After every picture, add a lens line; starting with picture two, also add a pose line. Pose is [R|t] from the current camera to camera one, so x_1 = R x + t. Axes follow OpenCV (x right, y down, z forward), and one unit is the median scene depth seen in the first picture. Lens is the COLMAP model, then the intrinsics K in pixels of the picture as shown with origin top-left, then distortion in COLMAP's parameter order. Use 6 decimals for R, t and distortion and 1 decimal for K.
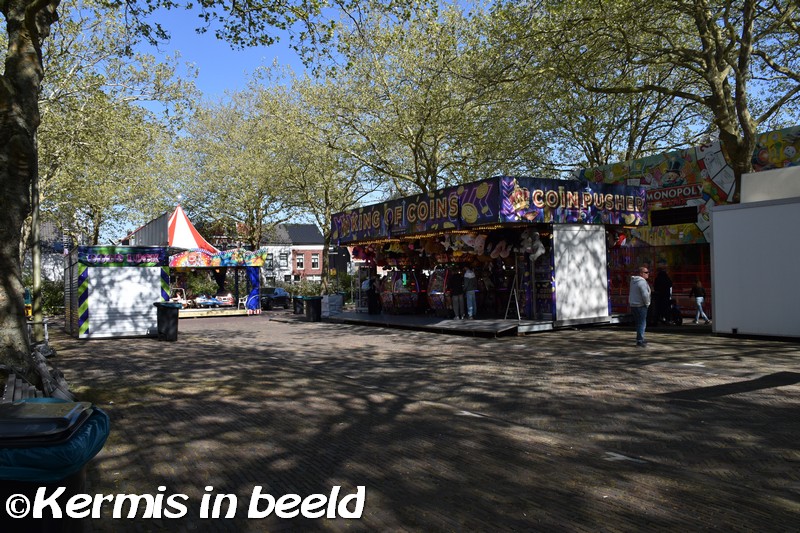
lens RADIAL K [[656.2, 0, 401.6], [0, 656.2, 265.4], [0, 0, 1]] dist [-0.070594, 0.022630]
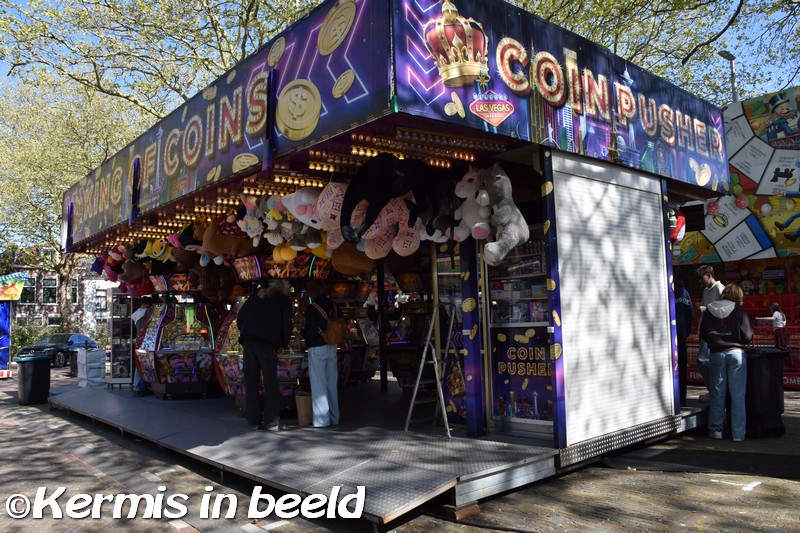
lens RADIAL K [[656.2, 0, 402.3], [0, 656.2, 266.1], [0, 0, 1]] dist [-0.070594, 0.022630]
pose [[0.986662, 0.011979, 0.162341, 0.098883], [-0.001451, 0.997896, -0.064815, 0.015056], [-0.162775, 0.063715, 0.984604, 0.657565]]
